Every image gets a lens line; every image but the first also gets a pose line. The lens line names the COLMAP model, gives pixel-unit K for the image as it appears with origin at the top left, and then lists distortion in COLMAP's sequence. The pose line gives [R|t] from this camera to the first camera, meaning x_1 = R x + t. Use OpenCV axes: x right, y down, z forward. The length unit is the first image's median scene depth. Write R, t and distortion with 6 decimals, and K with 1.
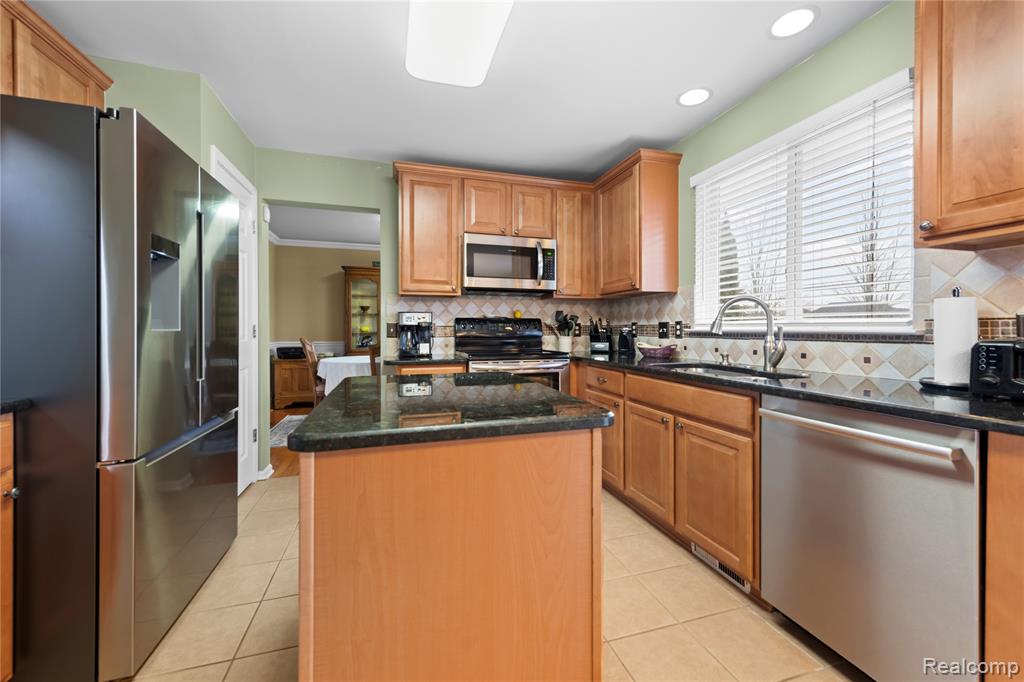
lens RADIAL K [[412.1, 0, 516.8], [0, 412.1, 330.8], [0, 0, 1]] dist [0.011626, -0.001550]
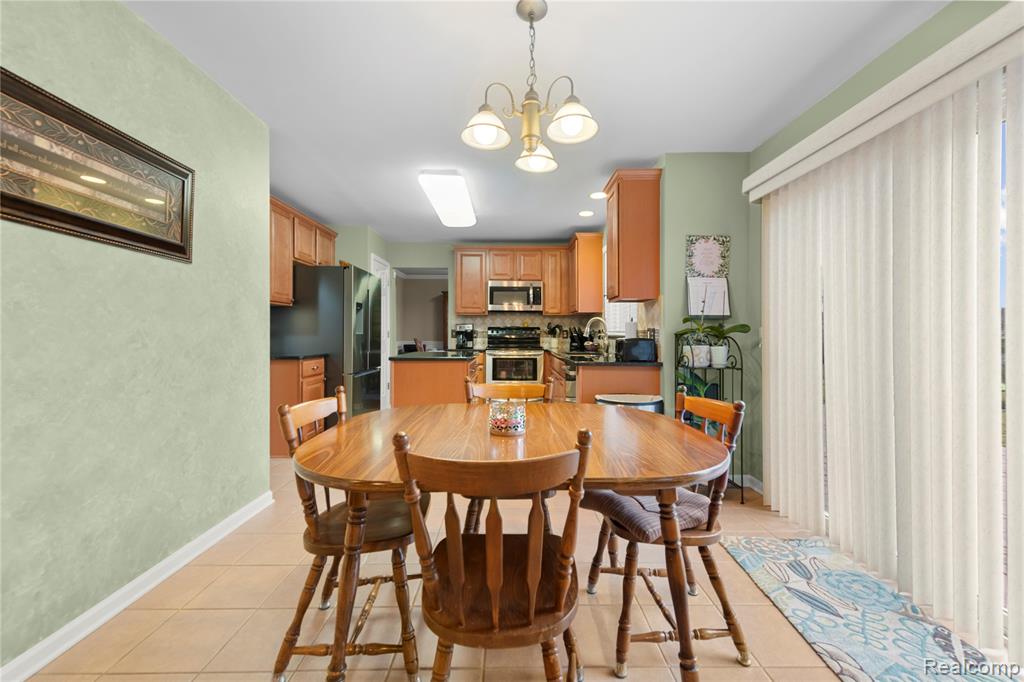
lens RADIAL K [[412.1, 0, 509.4], [0, 412.1, 338.4], [0, 0, 1]] dist [0.011626, -0.001550]
pose [[0.957052, 0.005413, -0.289867, 0.460237], [-0.002915, 0.999955, 0.009048, 0.001143], [0.289903, -0.007815, 0.957024, -0.672388]]
